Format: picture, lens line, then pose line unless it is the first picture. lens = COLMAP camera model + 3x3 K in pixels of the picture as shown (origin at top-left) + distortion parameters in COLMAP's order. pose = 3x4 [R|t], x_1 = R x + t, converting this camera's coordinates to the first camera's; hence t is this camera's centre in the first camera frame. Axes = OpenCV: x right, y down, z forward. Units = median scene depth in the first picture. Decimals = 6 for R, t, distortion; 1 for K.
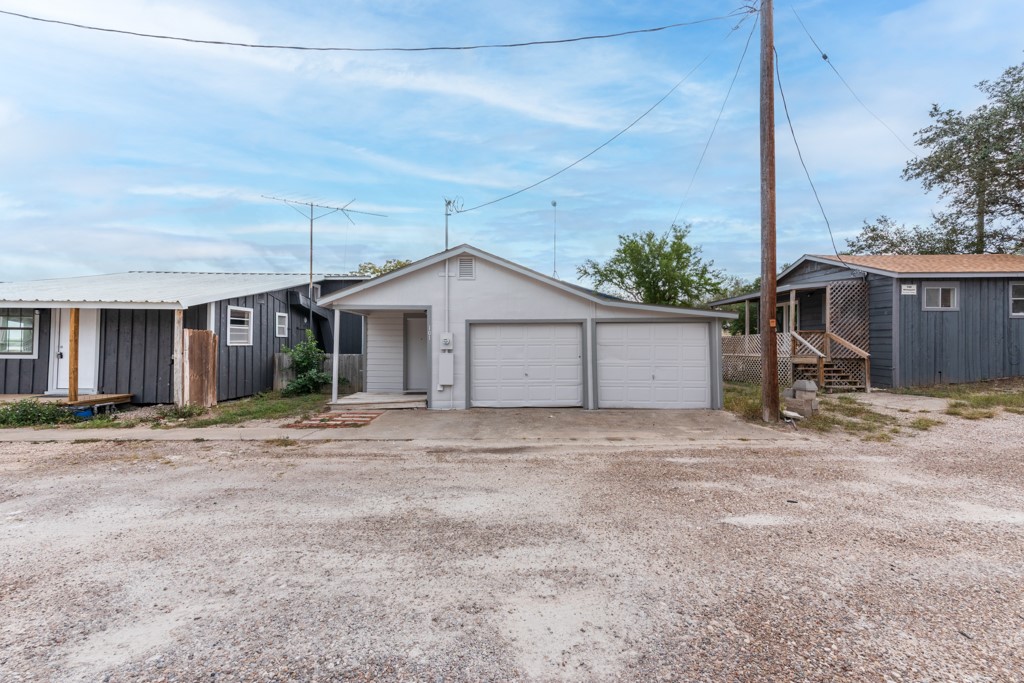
lens RADIAL K [[399.1, 0, 513.2], [0, 399.1, 338.3], [0, 0, 1]] dist [0.026949, 0.000348]
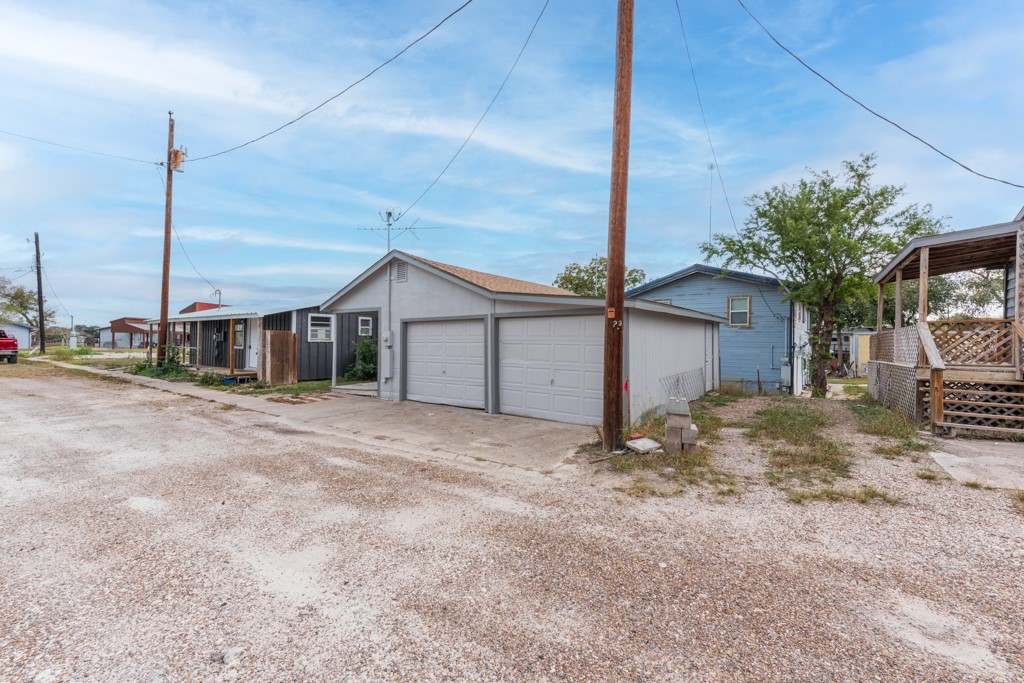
lens RADIAL K [[415.8, 0, 512.0], [0, 415.8, 341.5], [0, 0, 1]] dist [0.028756, -0.000068]
pose [[0.810082, 0.004623, -0.586298, 0.793968], [0.001602, 0.999948, 0.010099, 0.004144], [0.586314, -0.009121, 0.810032, 0.256231]]
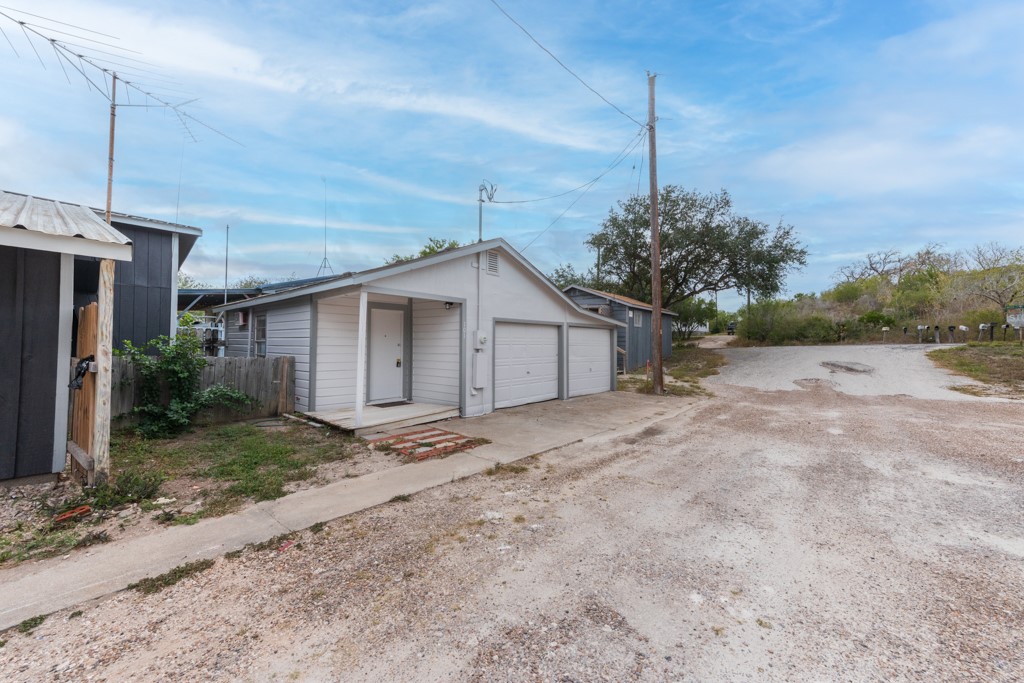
lens RADIAL K [[399.1, 0, 513.2], [0, 399.1, 338.3], [0, 0, 1]] dist [0.026949, 0.000348]
pose [[0.660386, 0.019635, 0.750670, -0.794155], [-0.019804, 0.999766, -0.008729, 0.010096], [-0.750665, -0.009102, 0.660620, 0.340237]]
